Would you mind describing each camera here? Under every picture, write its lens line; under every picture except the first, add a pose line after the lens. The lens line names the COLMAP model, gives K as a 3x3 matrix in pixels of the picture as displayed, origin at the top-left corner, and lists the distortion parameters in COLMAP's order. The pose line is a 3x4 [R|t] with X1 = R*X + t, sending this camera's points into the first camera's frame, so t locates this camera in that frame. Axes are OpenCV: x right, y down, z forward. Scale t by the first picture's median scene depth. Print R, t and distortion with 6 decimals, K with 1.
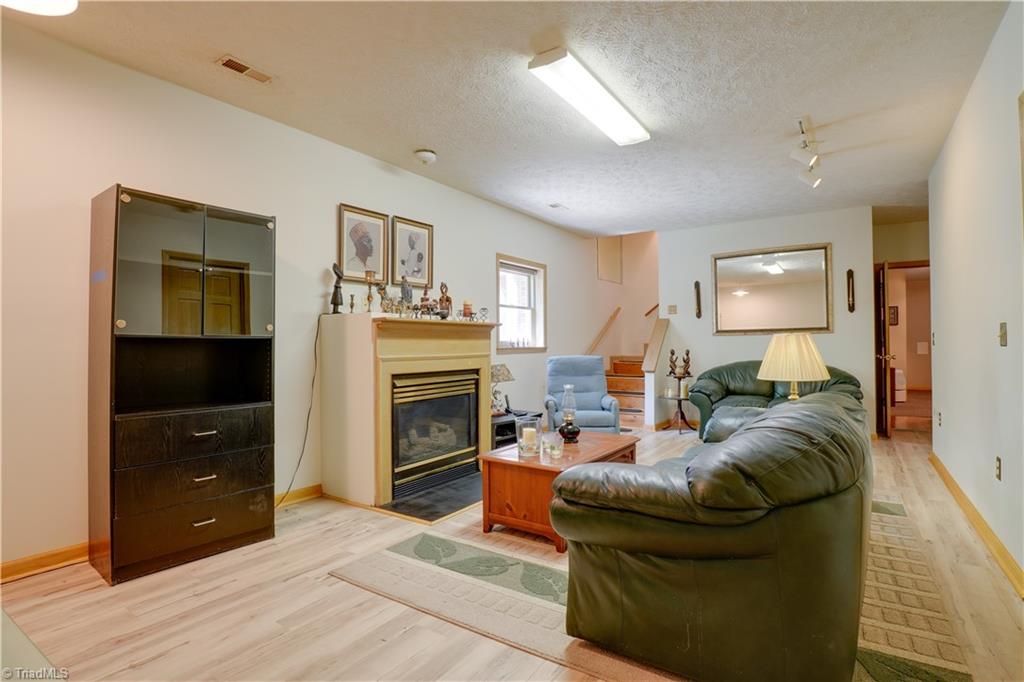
lens RADIAL K [[511.1, 0, 516.4], [0, 511.1, 341.6], [0, 0, 1]] dist [-0.036757, 0.002281]
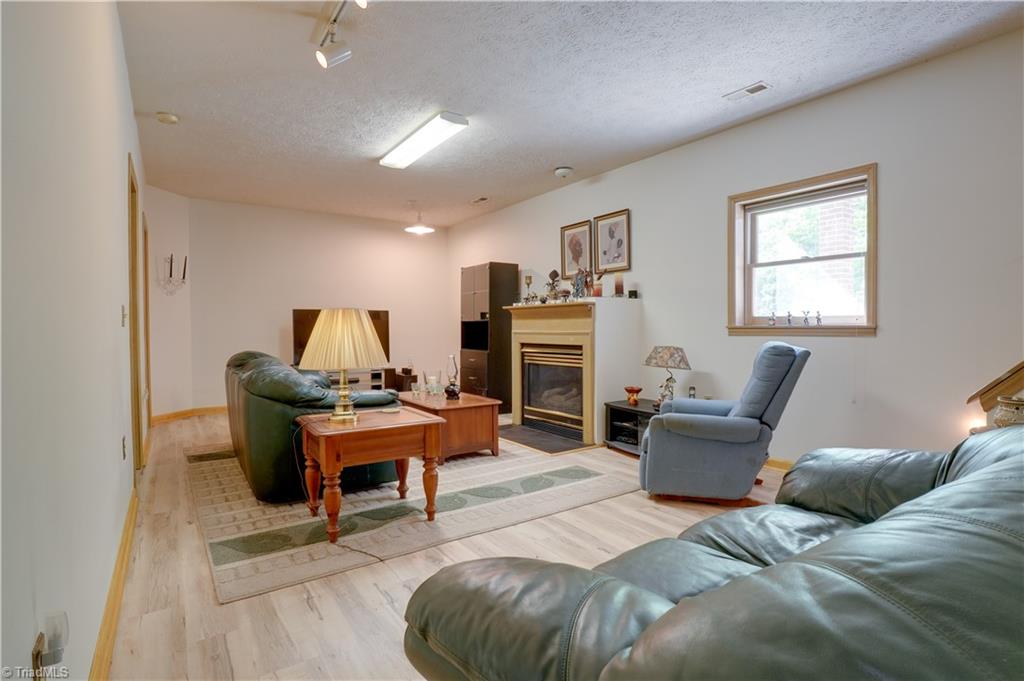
lens RADIAL K [[511.1, 0, 516.4], [0, 511.1, 341.1], [0, 0, 1]] dist [-0.036757, 0.002281]
pose [[-0.372174, 0.034099, -0.927537, 0.996154], [0.012643, 0.999418, 0.031669, 0.008160], [0.928077, 0.000060, -0.372388, 1.308874]]
